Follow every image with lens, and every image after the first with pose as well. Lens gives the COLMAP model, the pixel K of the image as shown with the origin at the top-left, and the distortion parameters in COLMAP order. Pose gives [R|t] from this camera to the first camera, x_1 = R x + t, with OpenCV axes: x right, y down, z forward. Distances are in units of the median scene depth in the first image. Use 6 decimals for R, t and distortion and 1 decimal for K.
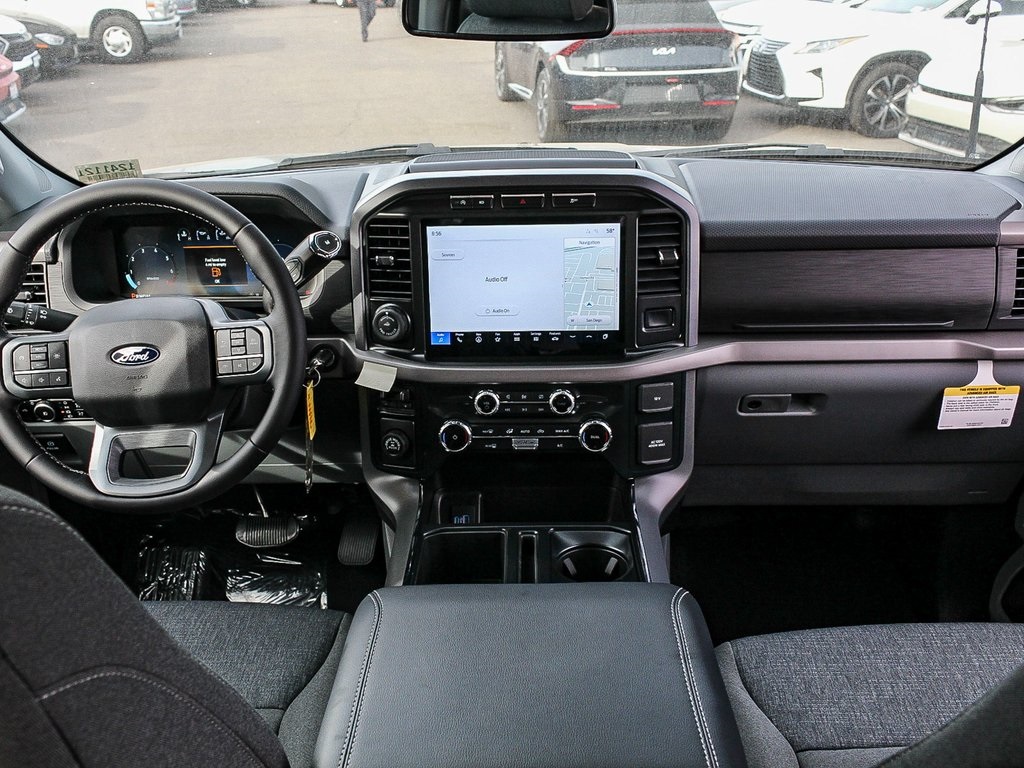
lens RADIAL K [[985.1, 0, 512.0], [0, 985.1, 384.0], [0, 0, 1]] dist [0.009118, -0.002280]
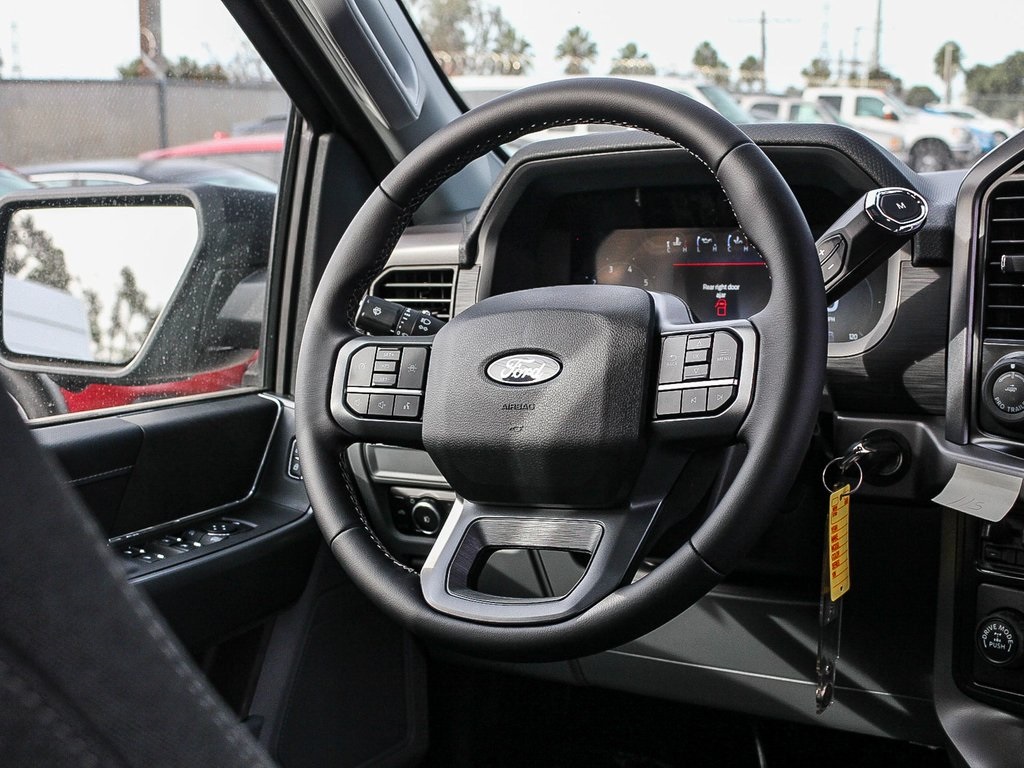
lens RADIAL K [[1412.9, 0, 512.0], [0, 1412.9, 384.0], [0, 0, 1]] dist [-0.013125, -0.046864]
pose [[0.856928, 0.053496, -0.512652, 0.023257], [-0.177944, 0.964154, -0.196833, 0.134316], [0.483745, 0.259895, 0.835730, 0.320774]]
